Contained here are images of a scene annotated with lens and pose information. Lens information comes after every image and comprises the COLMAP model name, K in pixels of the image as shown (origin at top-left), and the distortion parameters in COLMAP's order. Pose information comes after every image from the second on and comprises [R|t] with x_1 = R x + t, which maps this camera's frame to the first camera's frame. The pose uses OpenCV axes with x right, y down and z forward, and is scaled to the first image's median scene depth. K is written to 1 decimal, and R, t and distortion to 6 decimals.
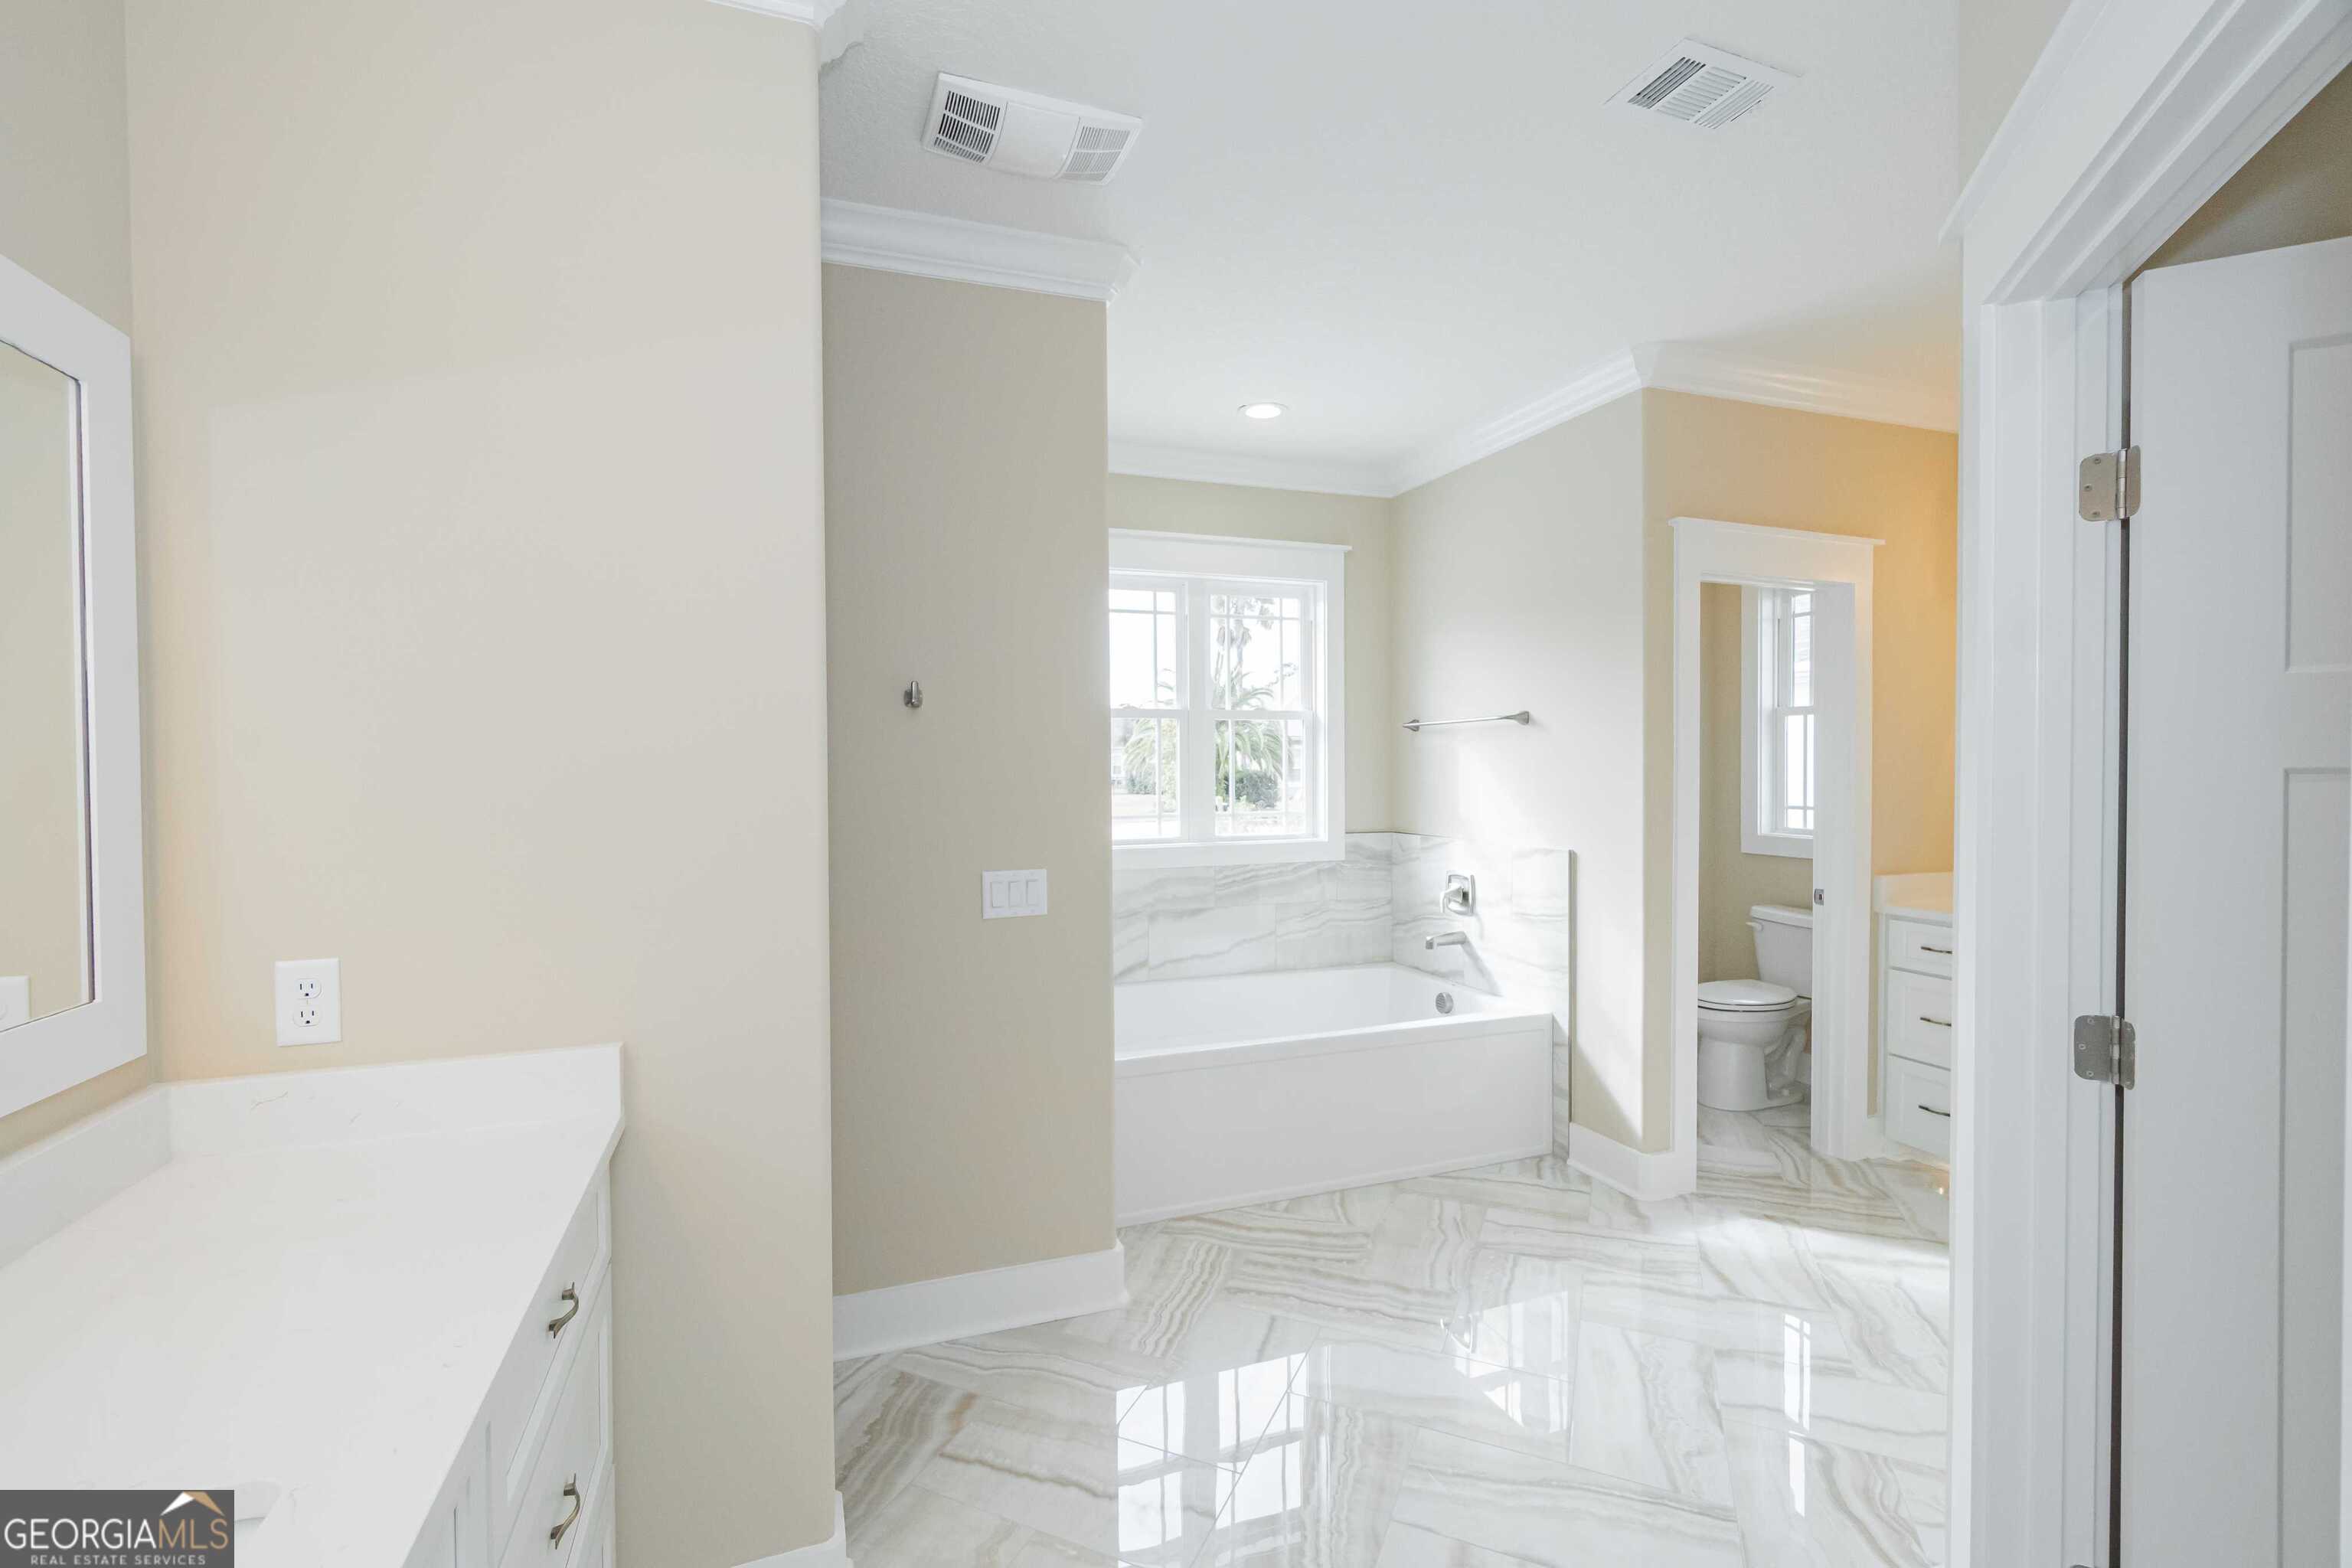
lens RADIAL K [[1030.8, 0, 1159.3], [0, 1030.8, 779.4], [0, 0, 1]] dist [-0.000180, 0.000206]
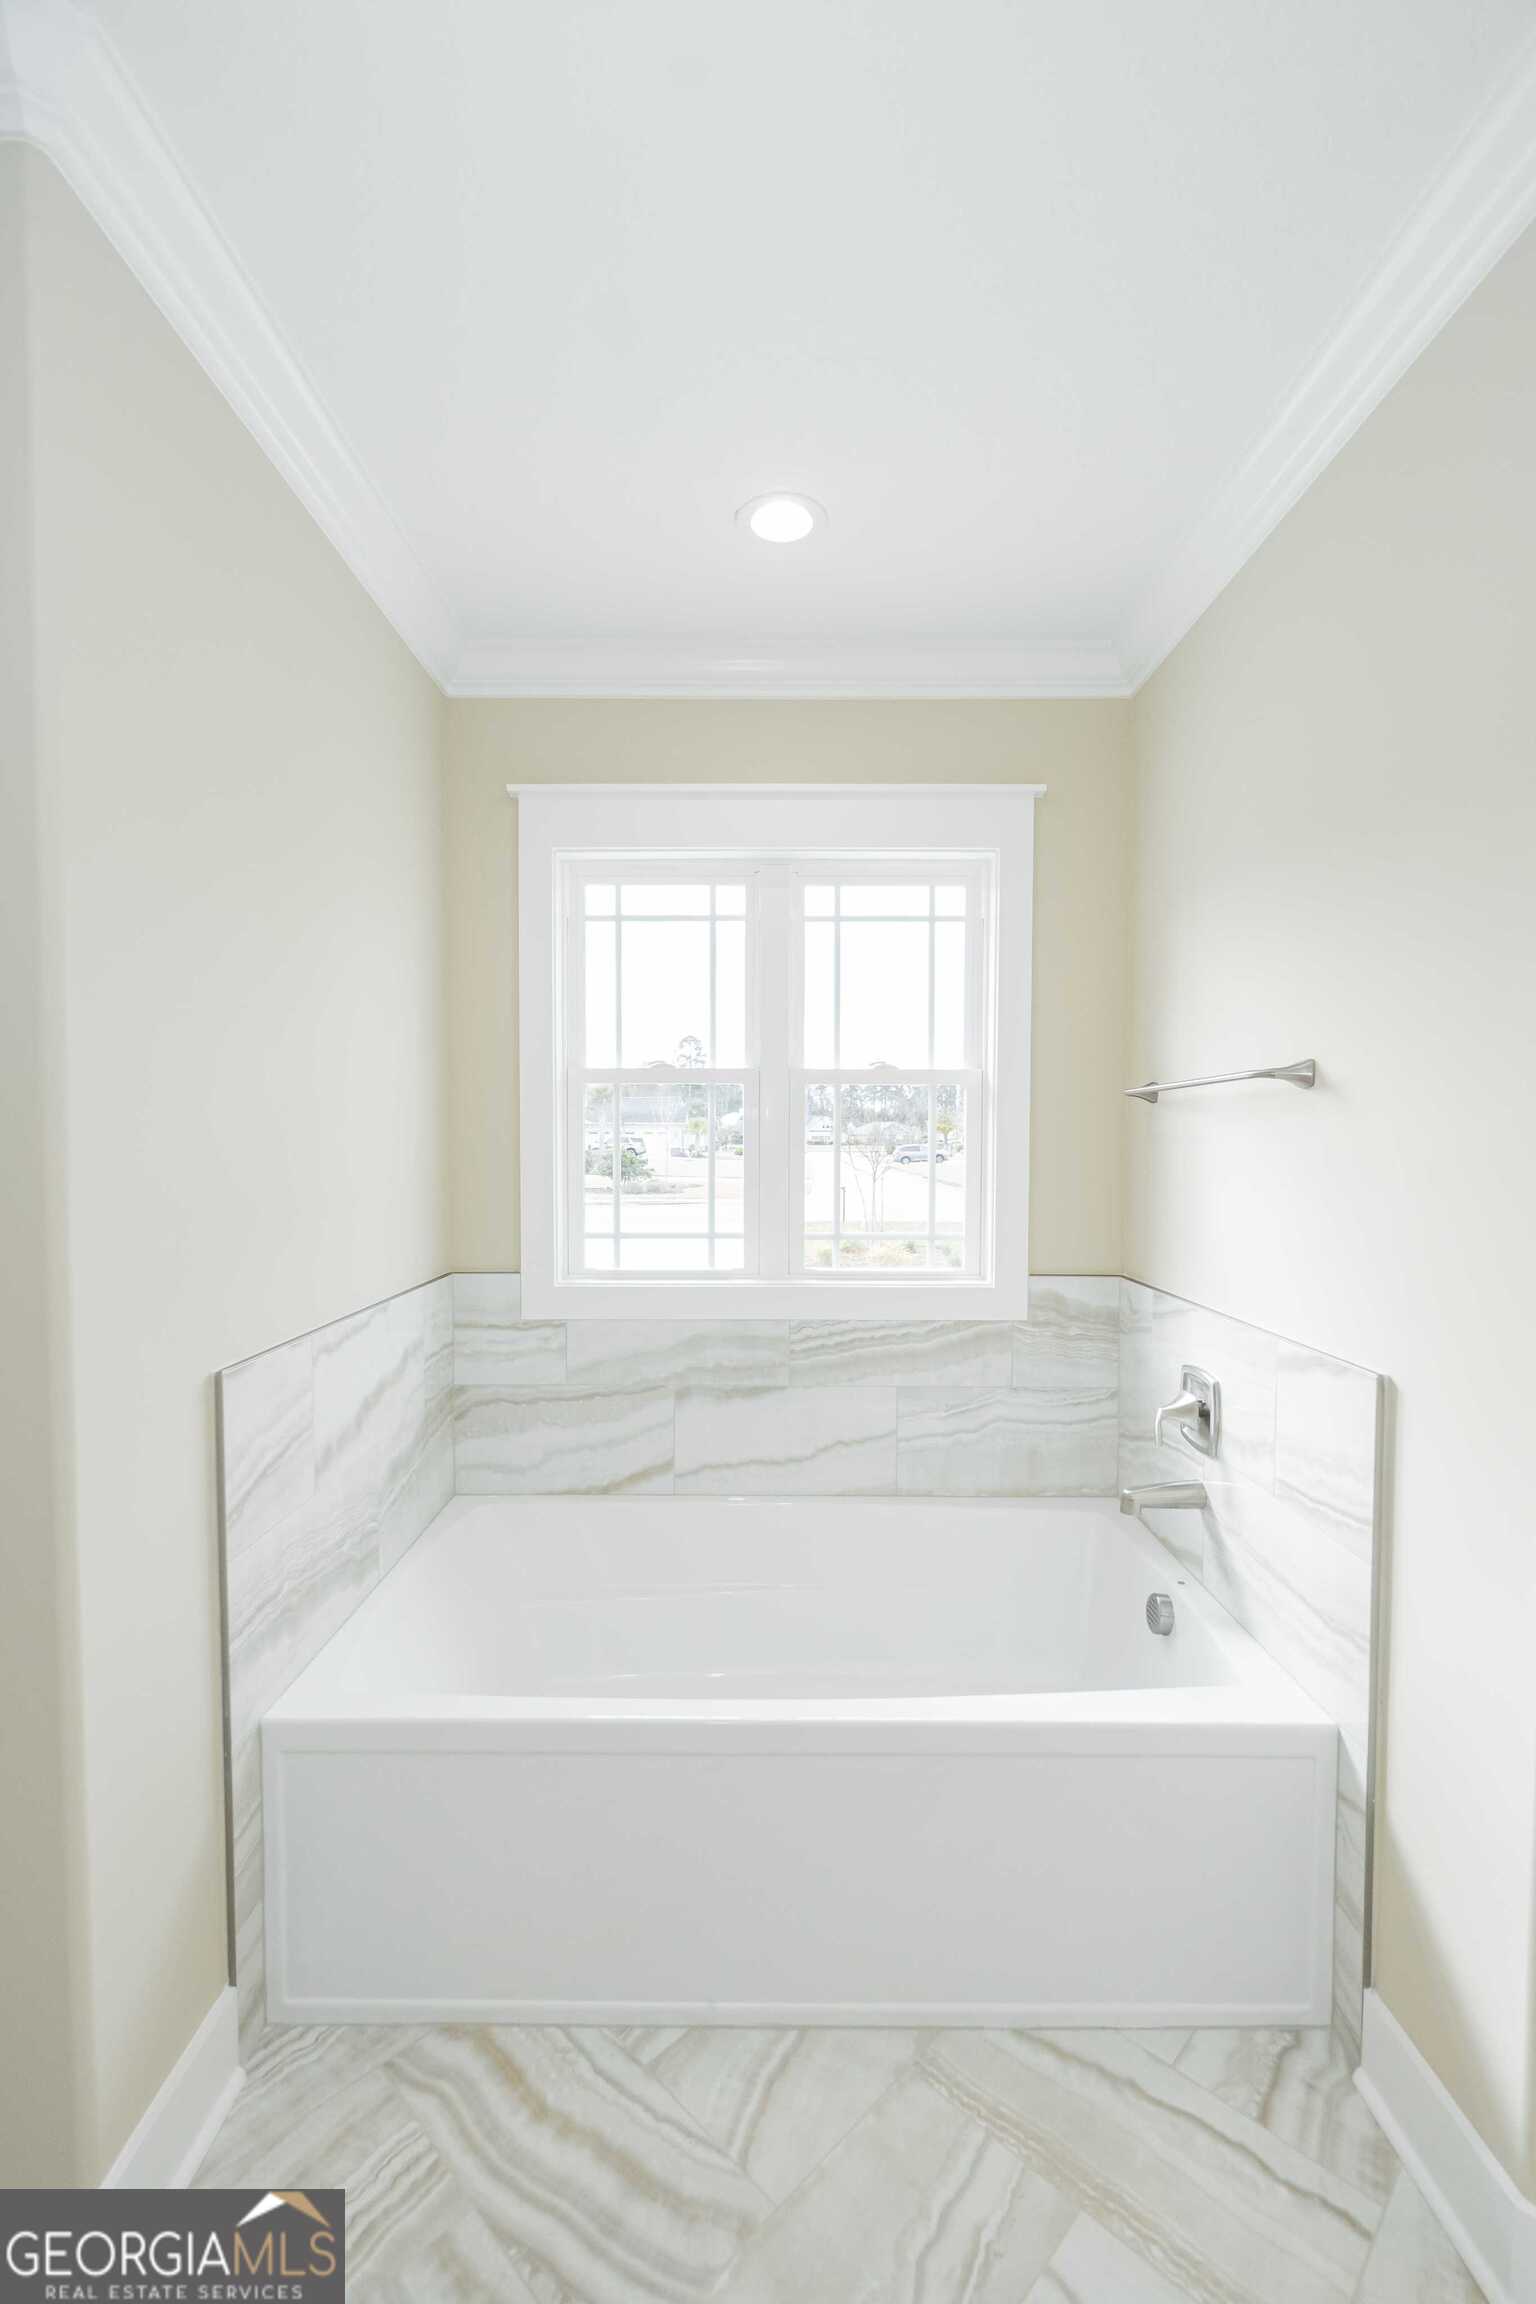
lens RADIAL K [[1009.9, 0, 770.2], [0, 1009.9, 1164.4], [0, 0, 1]] dist [0.000039, 0.000871]
pose [[0.937714, 0.019694, -0.346851, 0.257784], [-0.014665, 0.999746, 0.017118, -0.020382], [0.347100, -0.010965, 0.937764, 0.433482]]
